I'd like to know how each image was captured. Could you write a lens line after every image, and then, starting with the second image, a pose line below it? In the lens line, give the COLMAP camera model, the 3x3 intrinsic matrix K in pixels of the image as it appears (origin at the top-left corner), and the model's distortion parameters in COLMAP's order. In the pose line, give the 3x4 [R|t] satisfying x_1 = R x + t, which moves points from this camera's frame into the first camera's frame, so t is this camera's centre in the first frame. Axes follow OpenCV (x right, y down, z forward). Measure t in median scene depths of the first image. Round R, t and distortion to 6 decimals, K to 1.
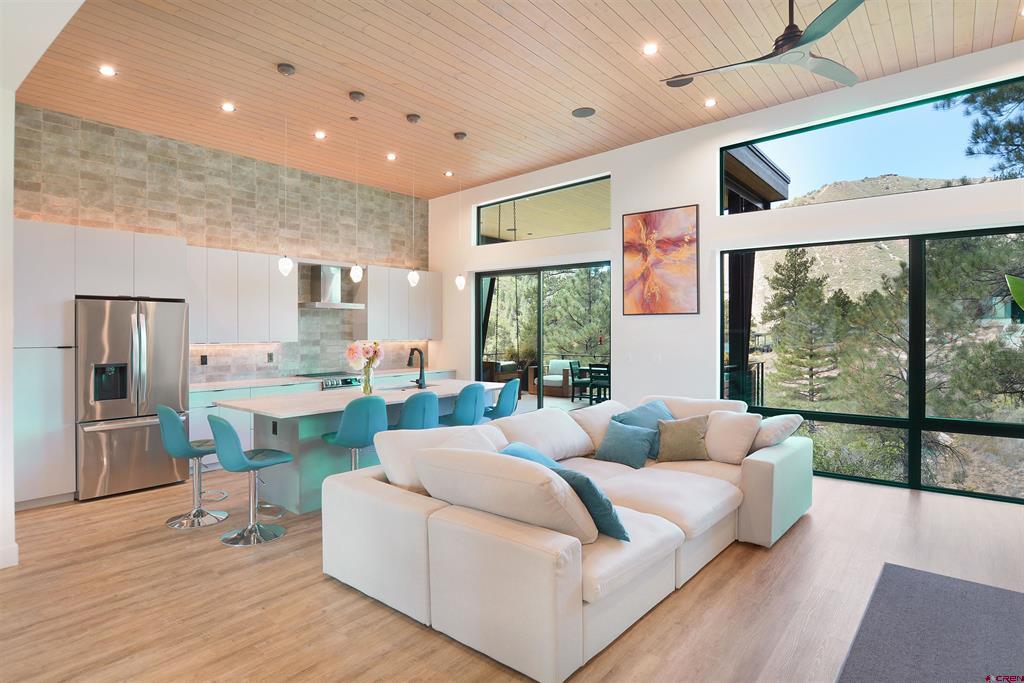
lens RADIAL K [[556.7, 0, 510.9], [0, 556.7, 328.3], [0, 0, 1]] dist [-0.004458, 0.000209]
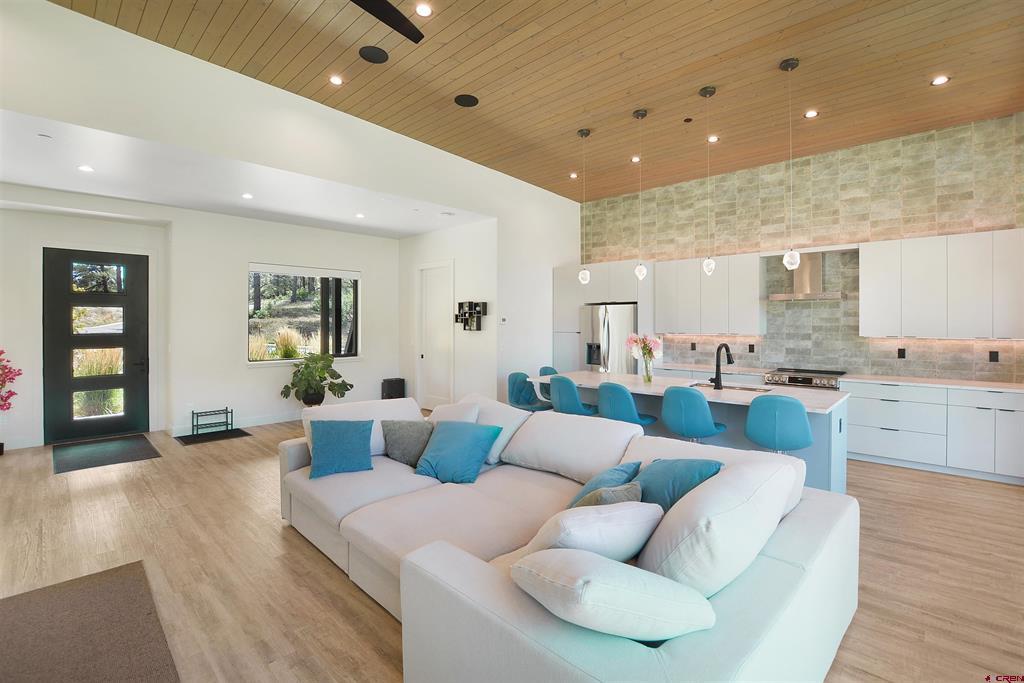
lens RADIAL K [[464.9, 0, 510.2], [0, 464.9, 321.8], [0, 0, 1]] dist [-0.050145, 0.017540]
pose [[-0.084558, -0.002257, -0.996416, 0.511640], [0.002298, 0.999994, -0.002460, 0.001620], [0.996416, -0.002497, -0.084552, 0.632095]]
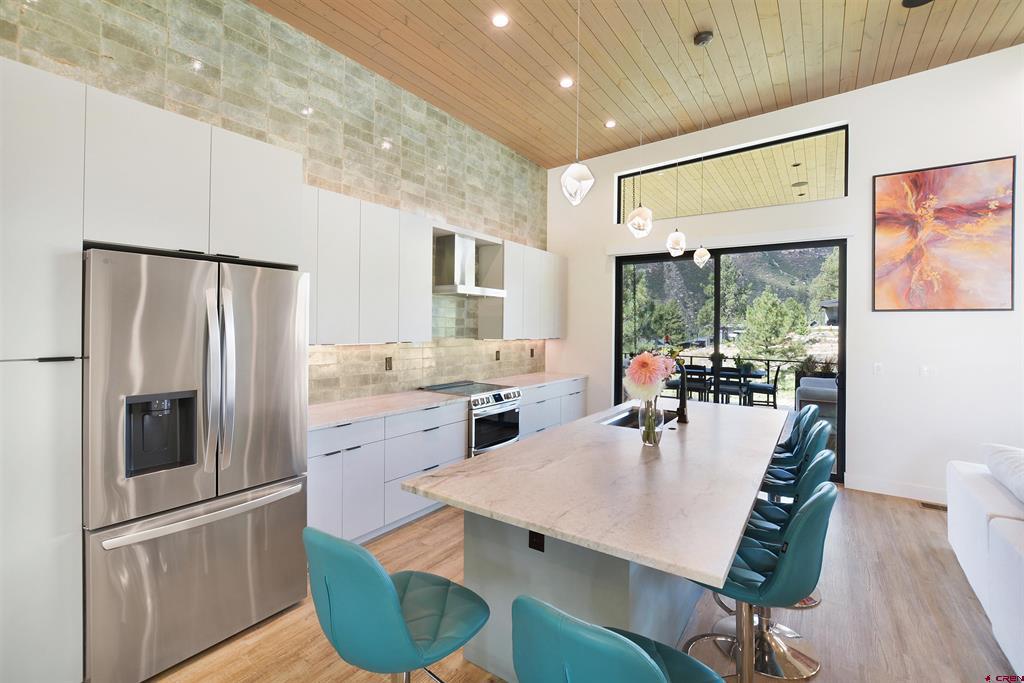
lens RADIAL K [[458.6, 0, 510.0], [0, 458.6, 326.6], [0, 0, 1]] dist [-0.016138, 0.000959]
pose [[0.997916, 0.013178, 0.063168, -0.330643], [-0.013328, 0.999909, 0.001959, 0.002991], [-0.063136, -0.002796, 0.998001, 0.438910]]
